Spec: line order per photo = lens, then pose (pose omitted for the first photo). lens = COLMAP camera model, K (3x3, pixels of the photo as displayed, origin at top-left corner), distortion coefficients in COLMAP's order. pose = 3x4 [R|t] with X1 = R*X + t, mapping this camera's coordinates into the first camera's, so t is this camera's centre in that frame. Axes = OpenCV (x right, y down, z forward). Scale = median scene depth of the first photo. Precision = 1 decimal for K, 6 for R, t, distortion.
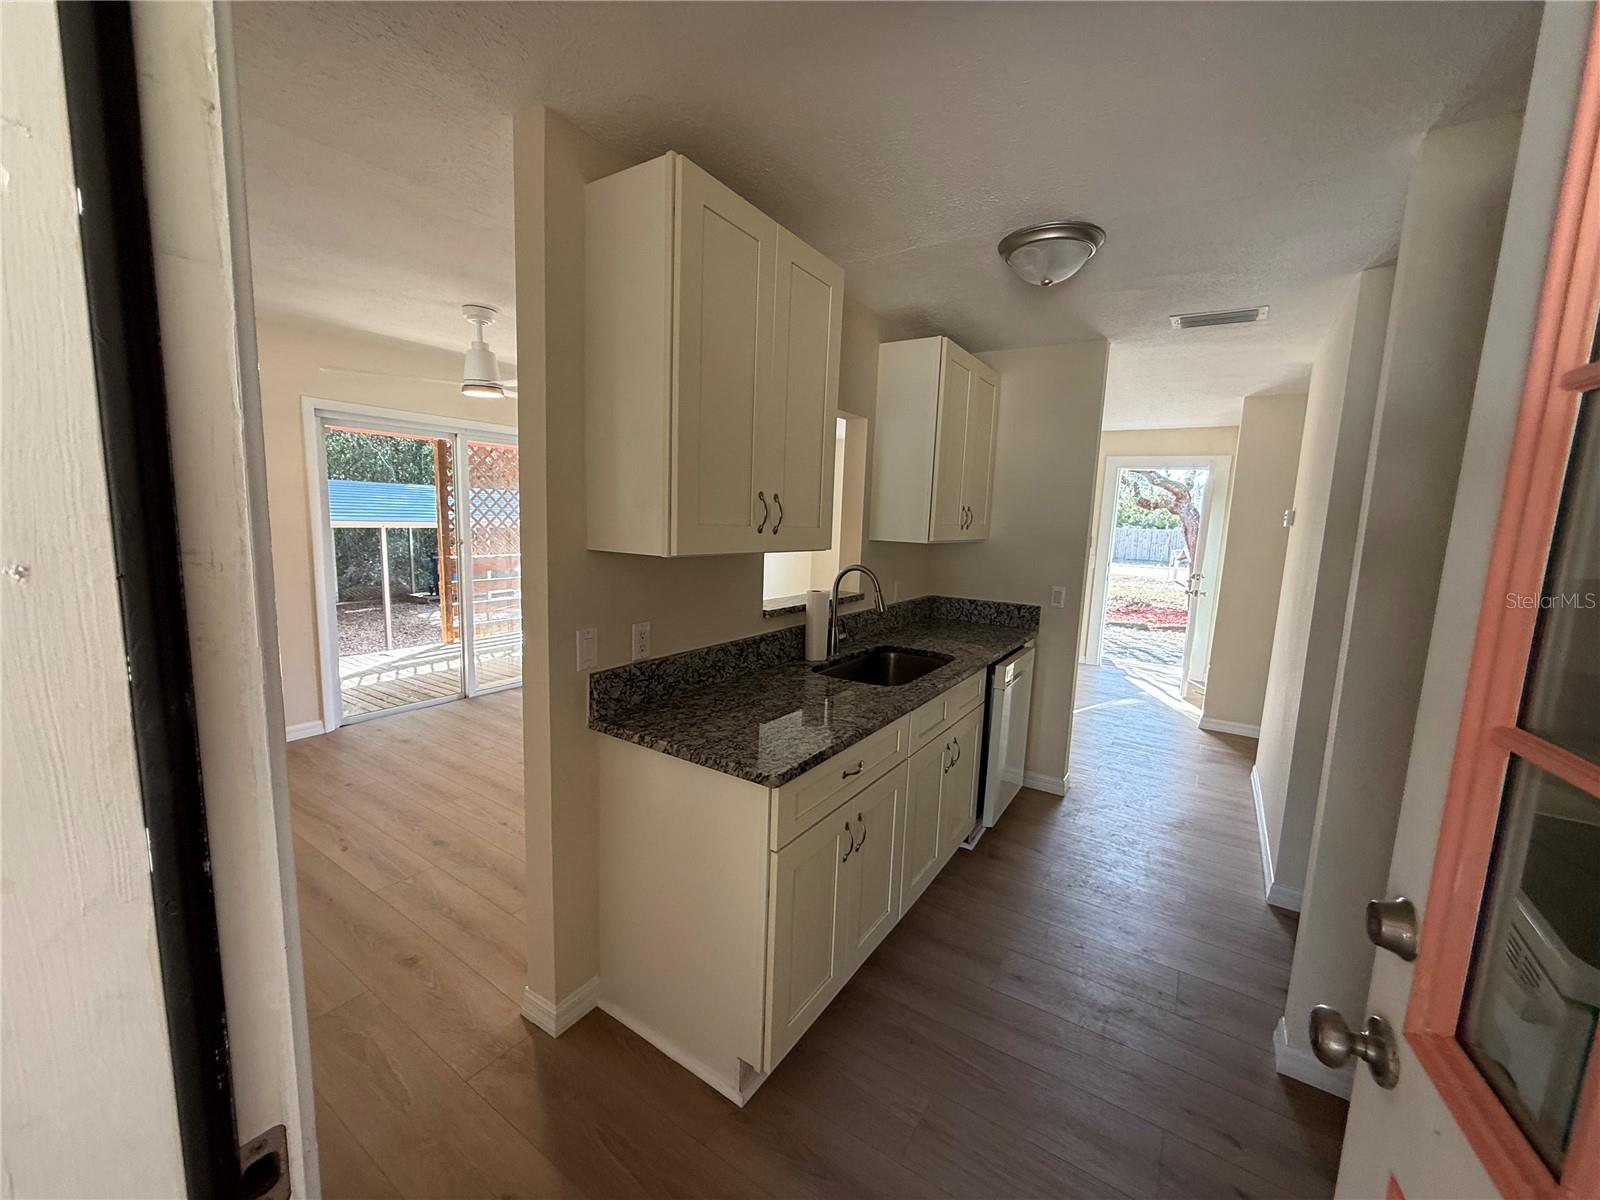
lens RADIAL K [[638.4, 0, 790.9], [0, 638.4, 603.4], [0, 0, 1]] dist [0.001002, -0.000044]
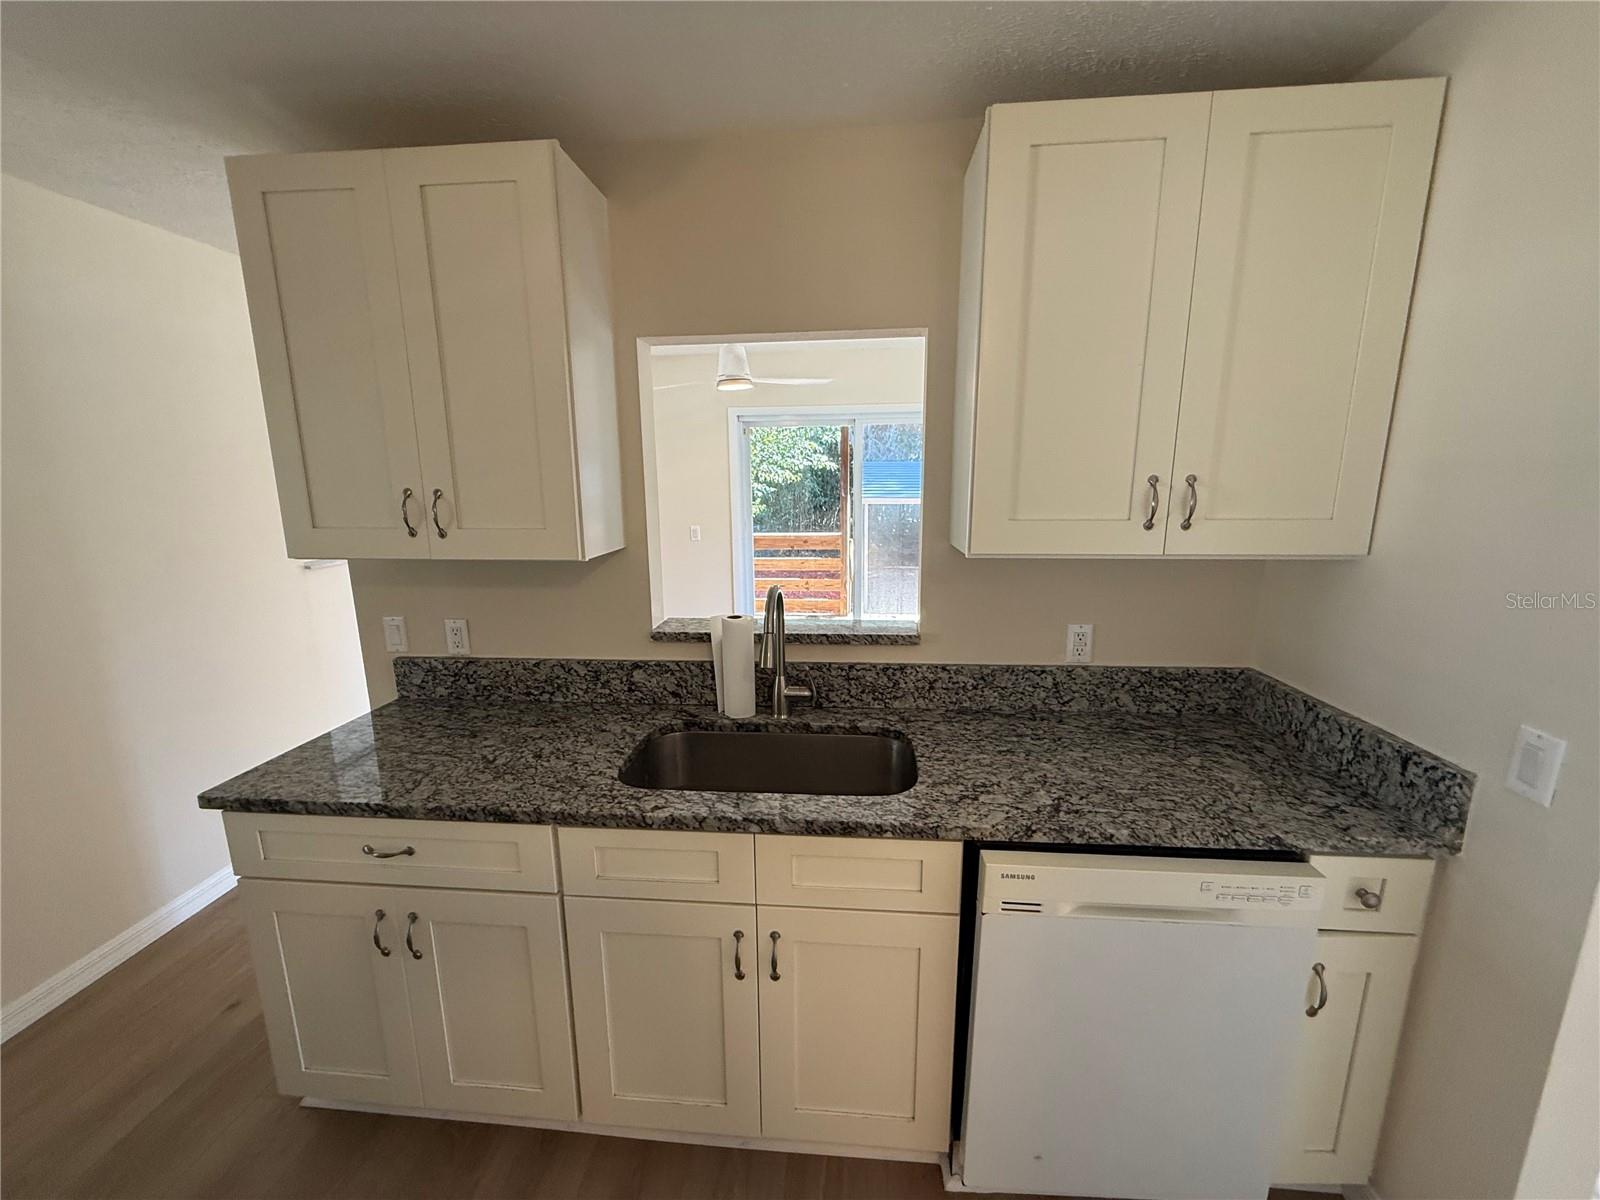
lens RADIAL K [[638.4, 0, 794.5], [0, 638.4, 601.6], [0, 0, 1]] dist [0.001002, -0.000044]
pose [[0.481428, 0.134198, -0.866151, 0.744092], [-0.094438, 0.990398, 0.100957, -0.124578], [0.871383, 0.033194, 0.489479, 0.808212]]
